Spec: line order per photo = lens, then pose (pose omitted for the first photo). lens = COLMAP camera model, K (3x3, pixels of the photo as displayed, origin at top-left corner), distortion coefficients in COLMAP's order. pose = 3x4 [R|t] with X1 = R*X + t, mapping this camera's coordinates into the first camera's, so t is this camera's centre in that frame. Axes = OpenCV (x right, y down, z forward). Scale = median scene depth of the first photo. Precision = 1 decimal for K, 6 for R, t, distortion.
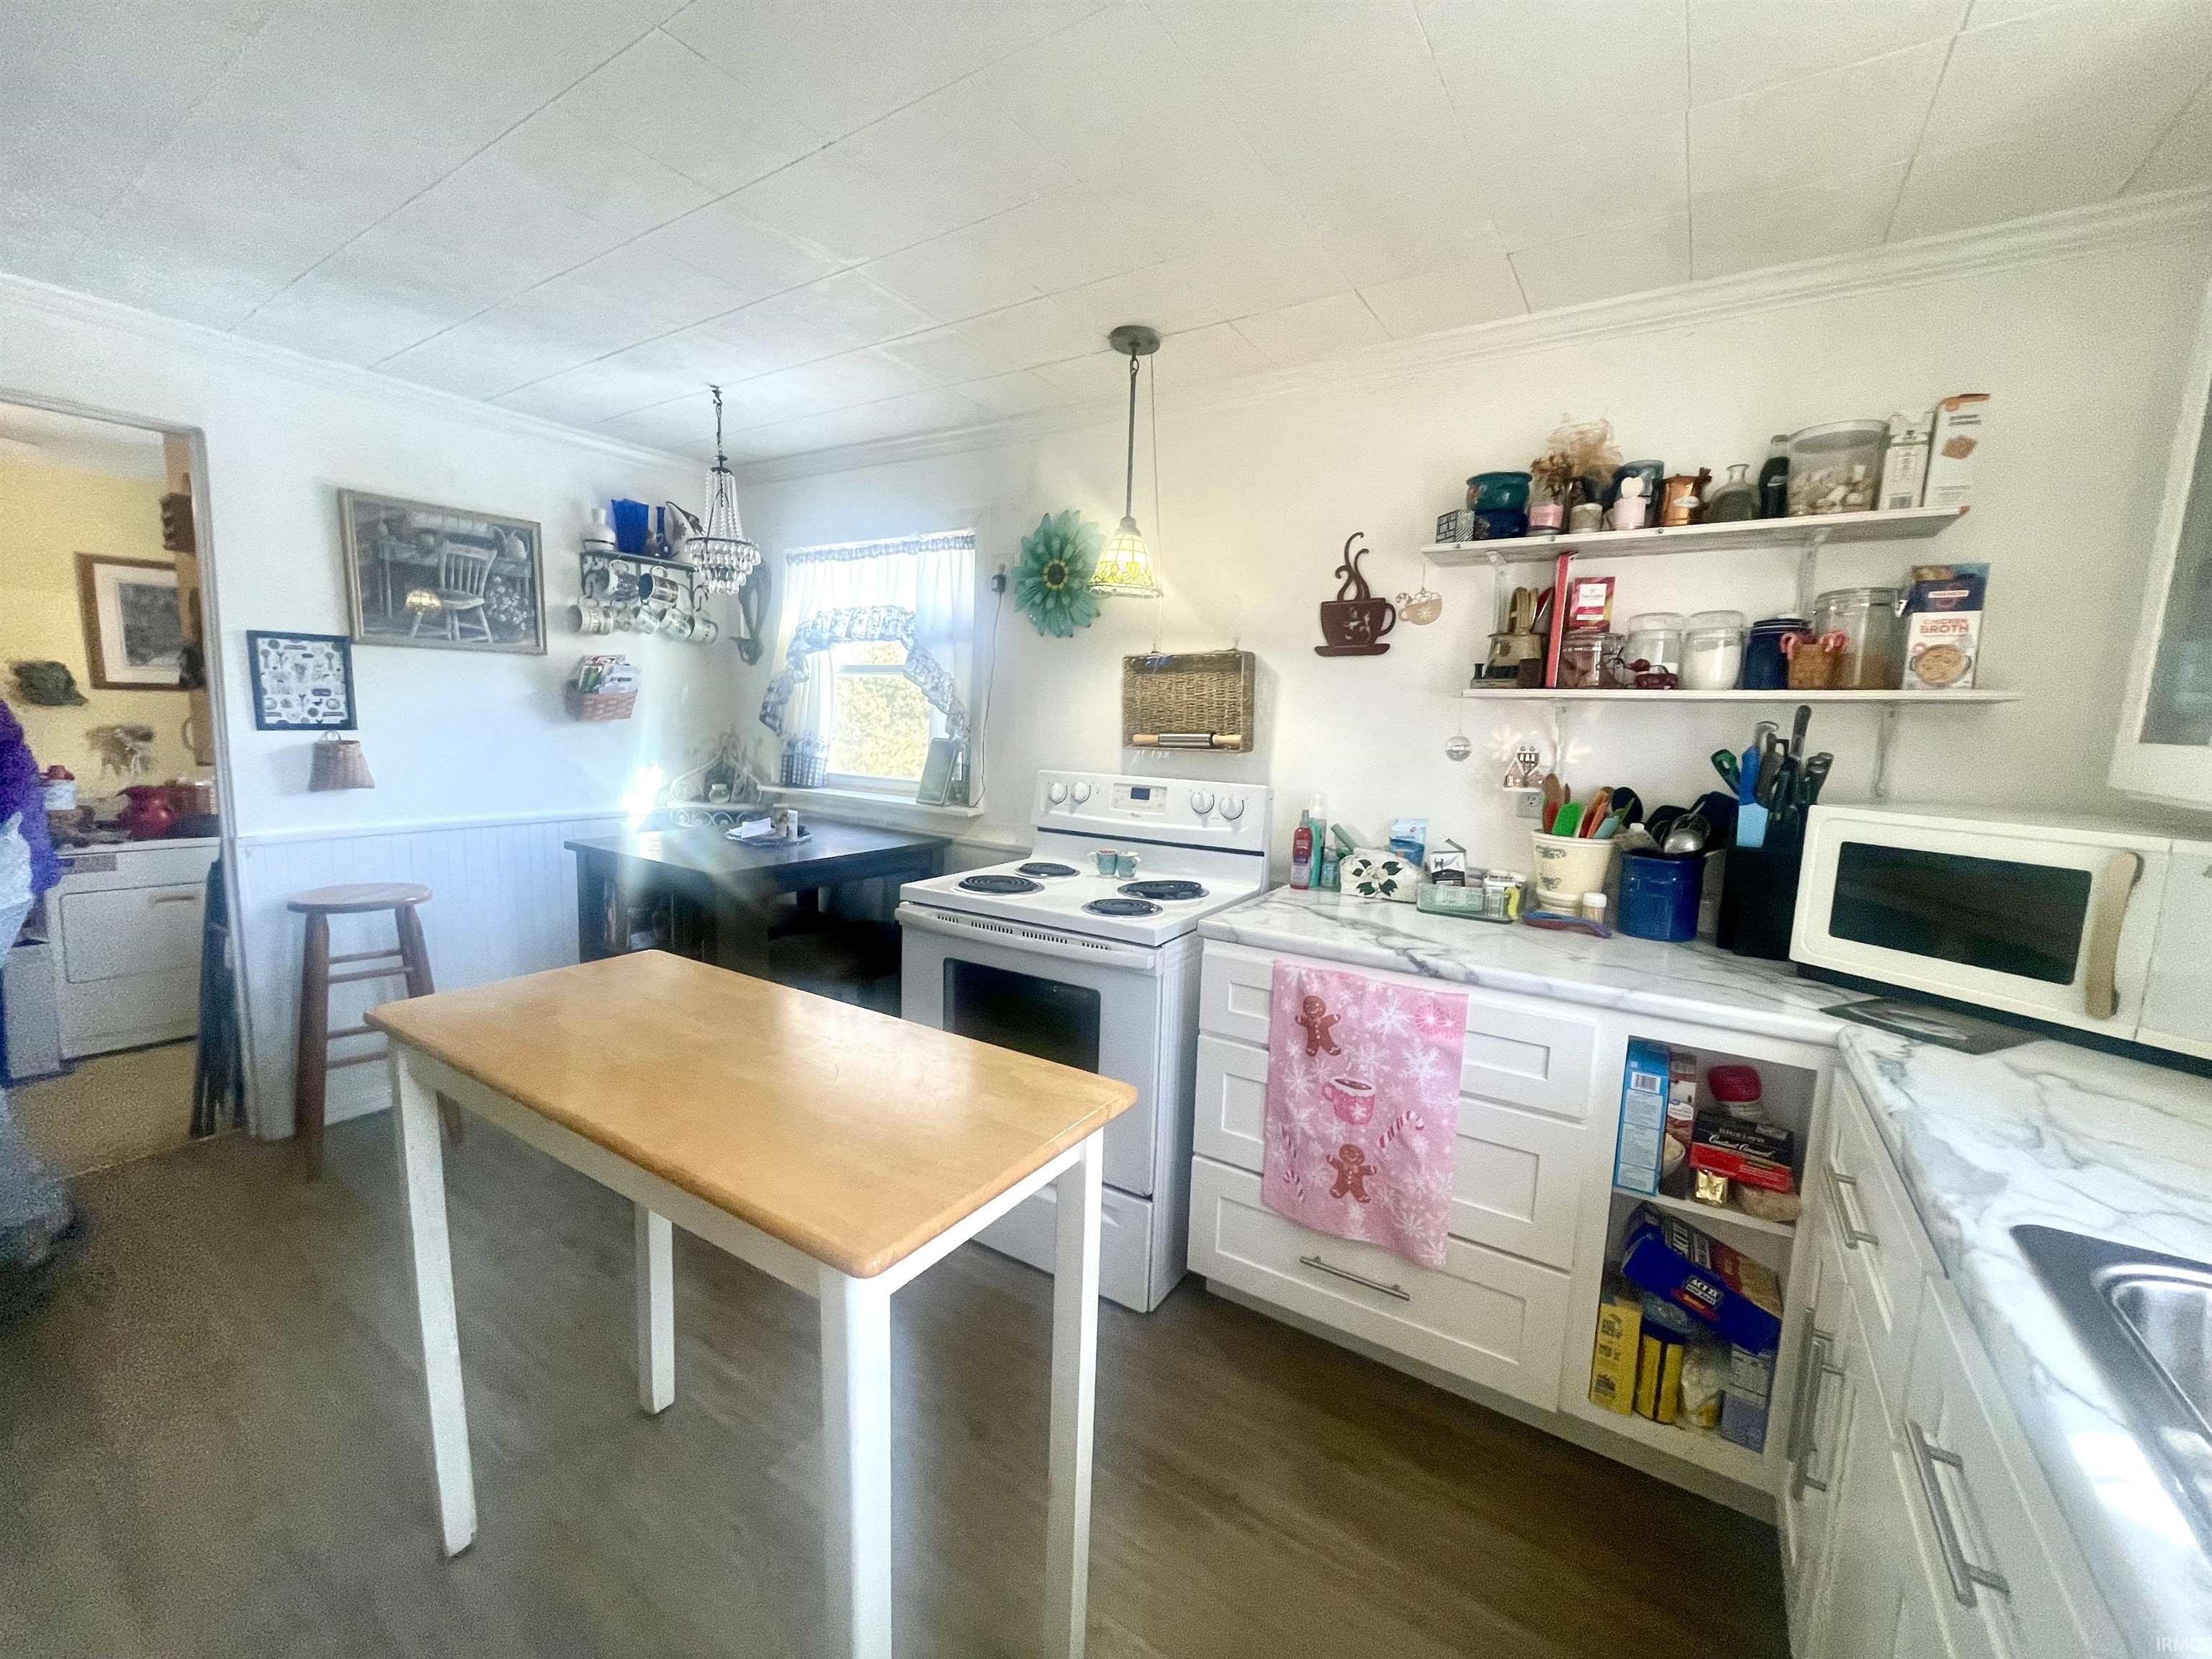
lens RADIAL K [[889.9, 0, 1103.6], [0, 889.9, 831.8], [0, 0, 1]] dist [-0.001955, -0.000209]
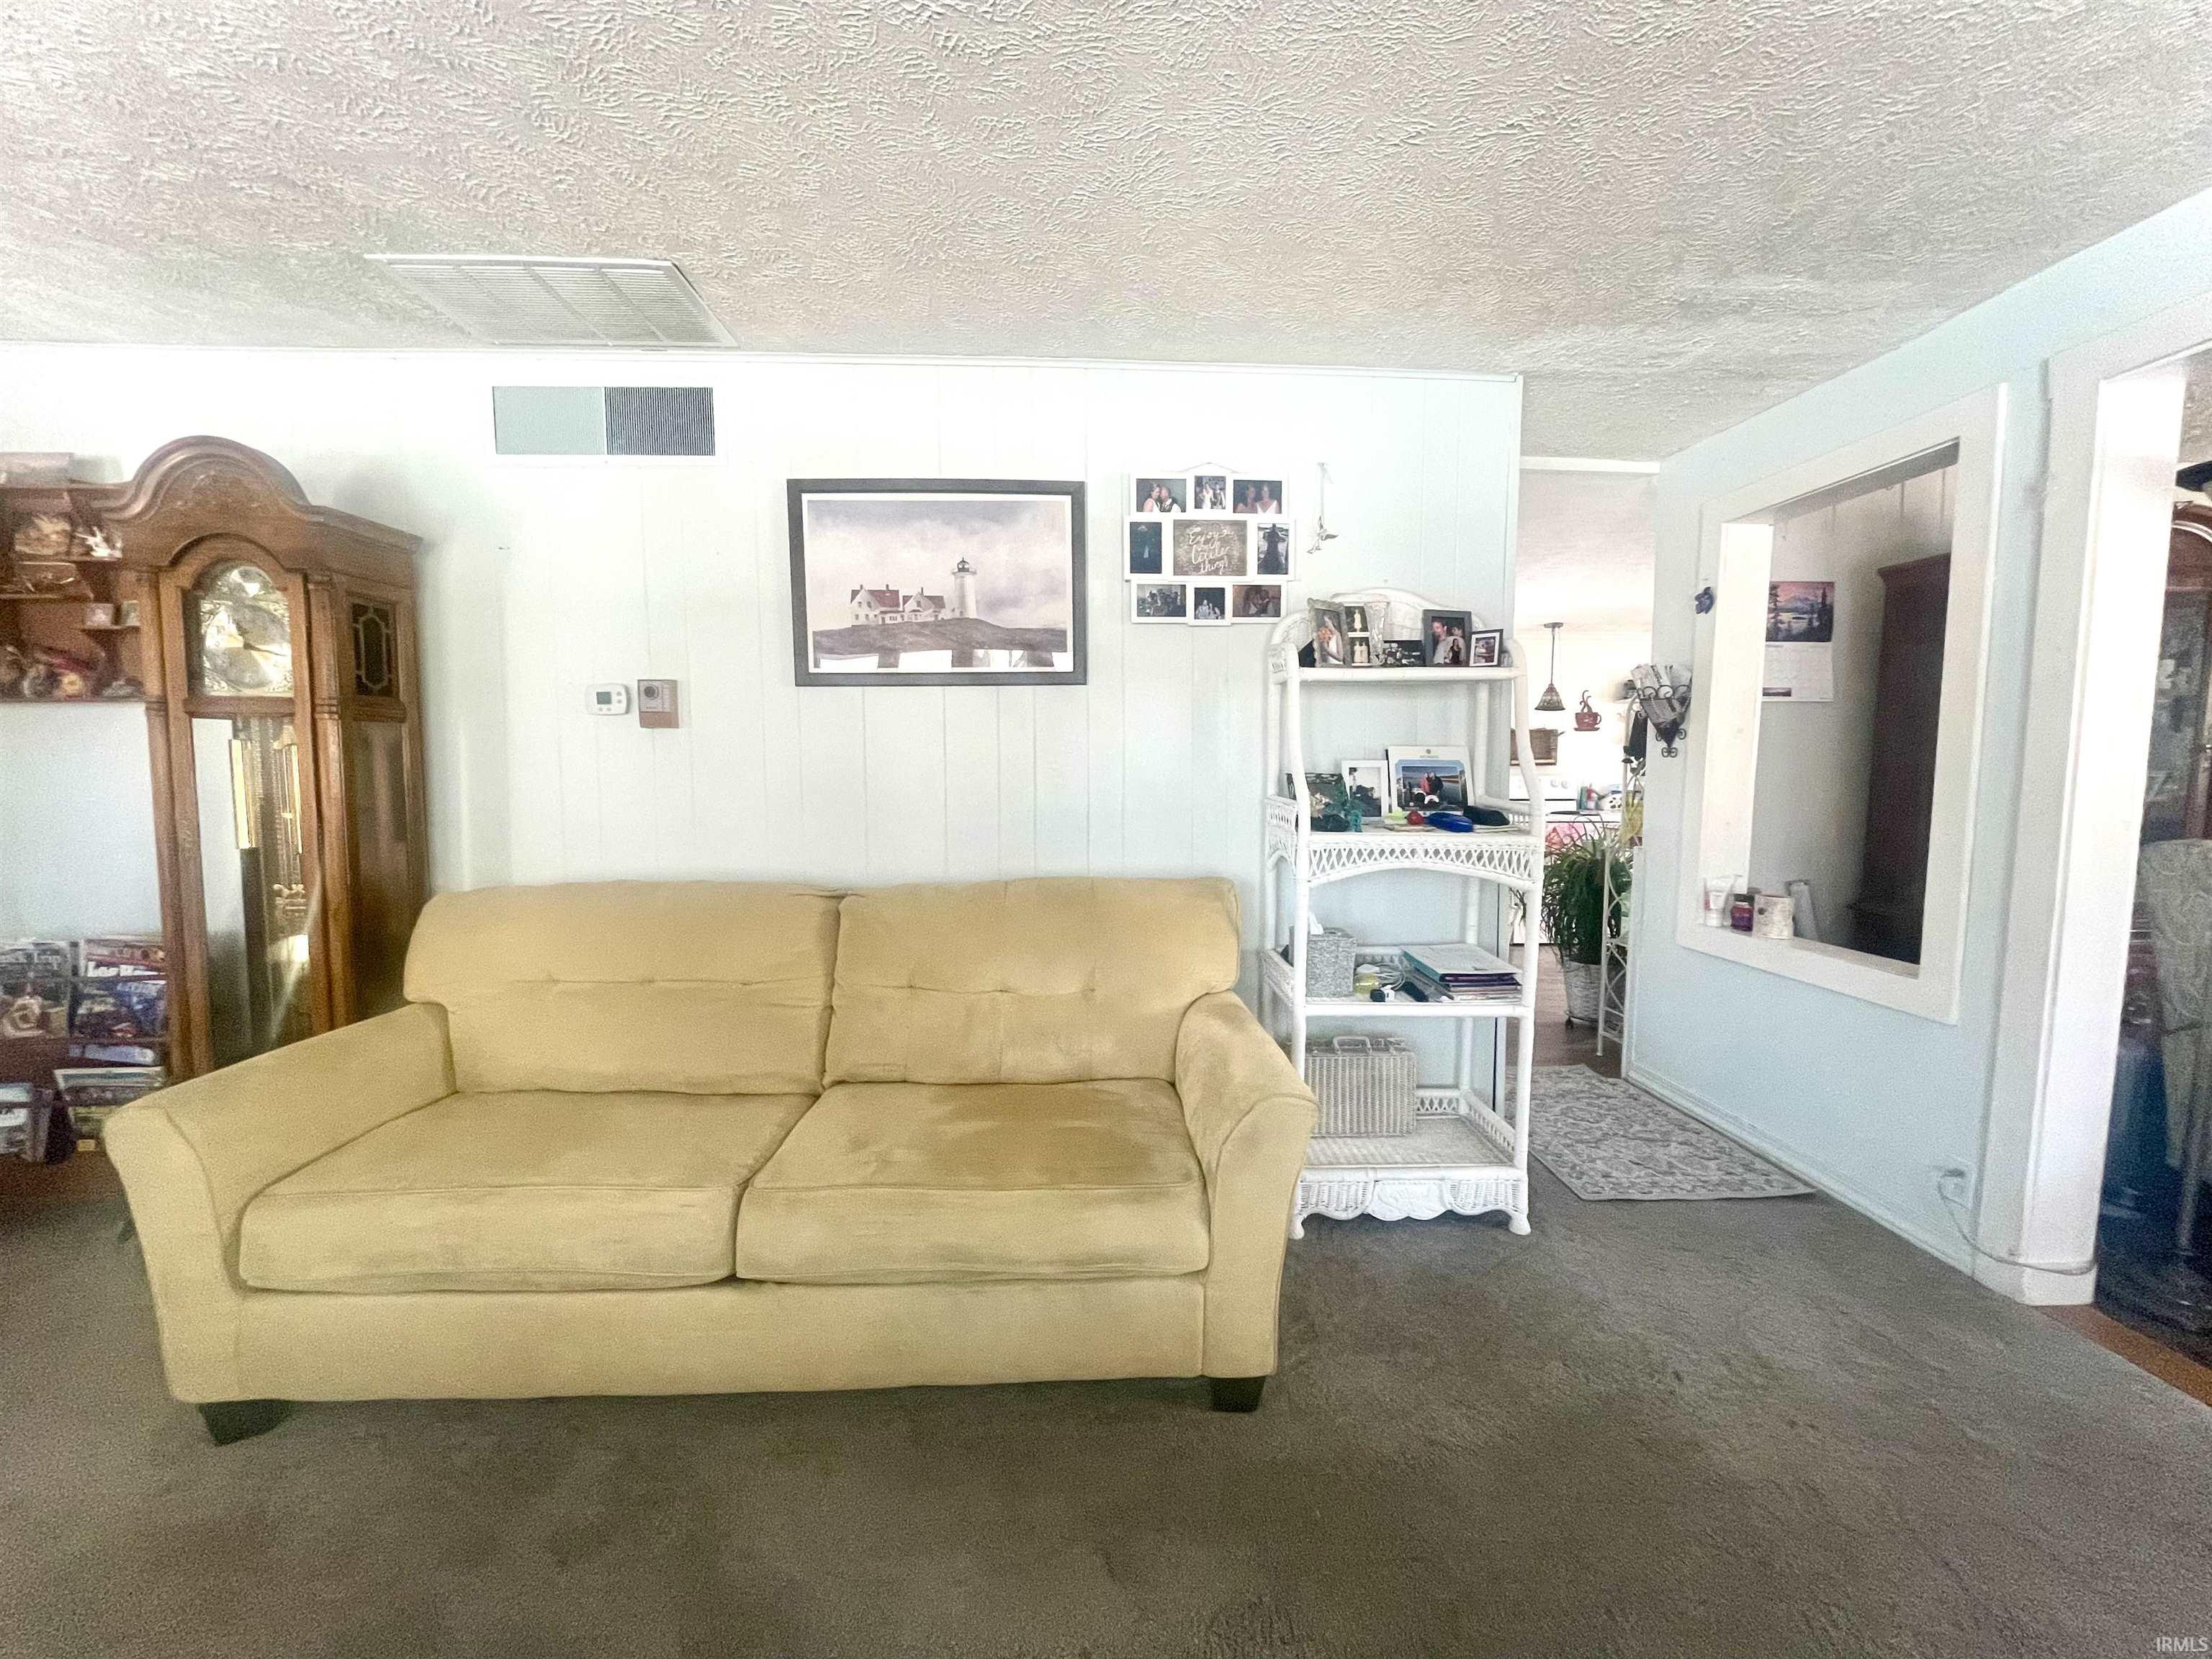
lens RADIAL K [[889.9, 0, 1103.6], [0, 889.9, 831.8], [0, 0, 1]] dist [-0.001955, -0.000209]
pose [[0.815389, -0.071290, 0.574508, -3.379609], [0.100550, 0.994745, -0.019272, 0.035802], [-0.570115, 0.073481, 0.818272, -0.581564]]
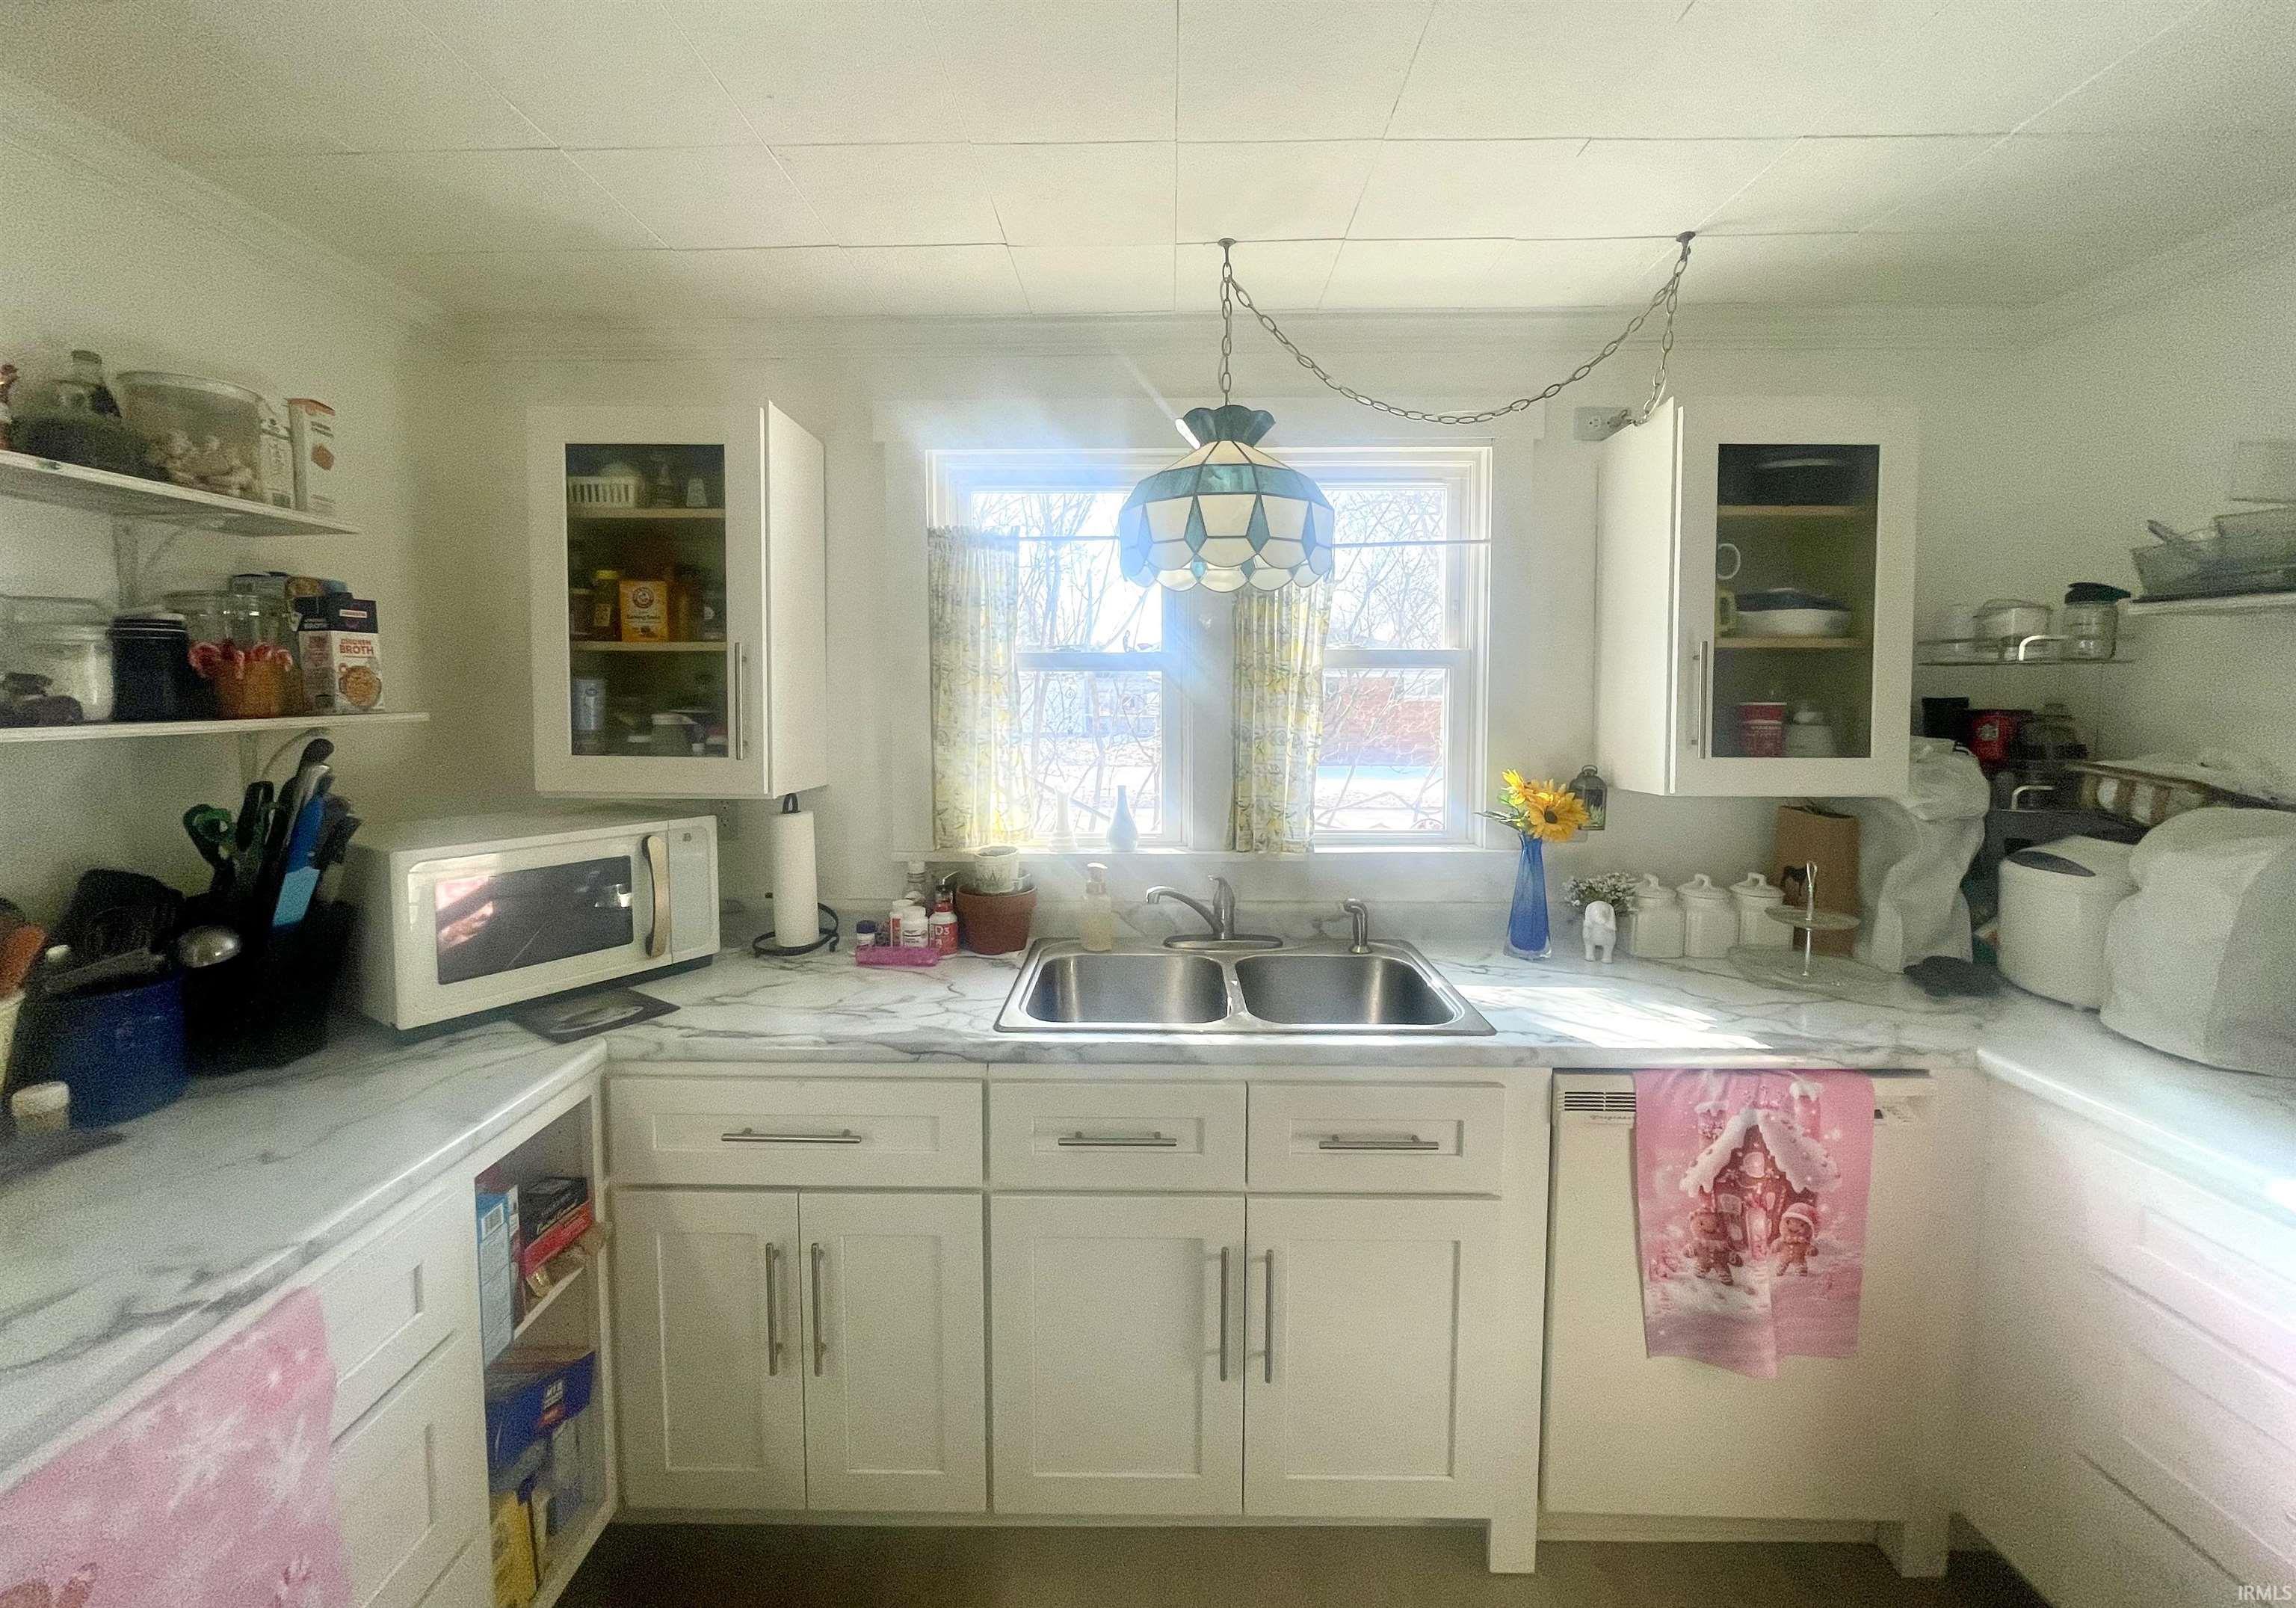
lens RADIAL K [[929.5, 0, 1149.1], [0, 929.5, 750.1], [0, 0, 1]] dist [-0.001417, -0.000058]
pose [[-0.539261, -0.083541, 0.837985, -0.298574], [0.091781, 0.983310, 0.157092, -0.168927], [-0.837122, 0.161624, -0.522593, 0.694236]]
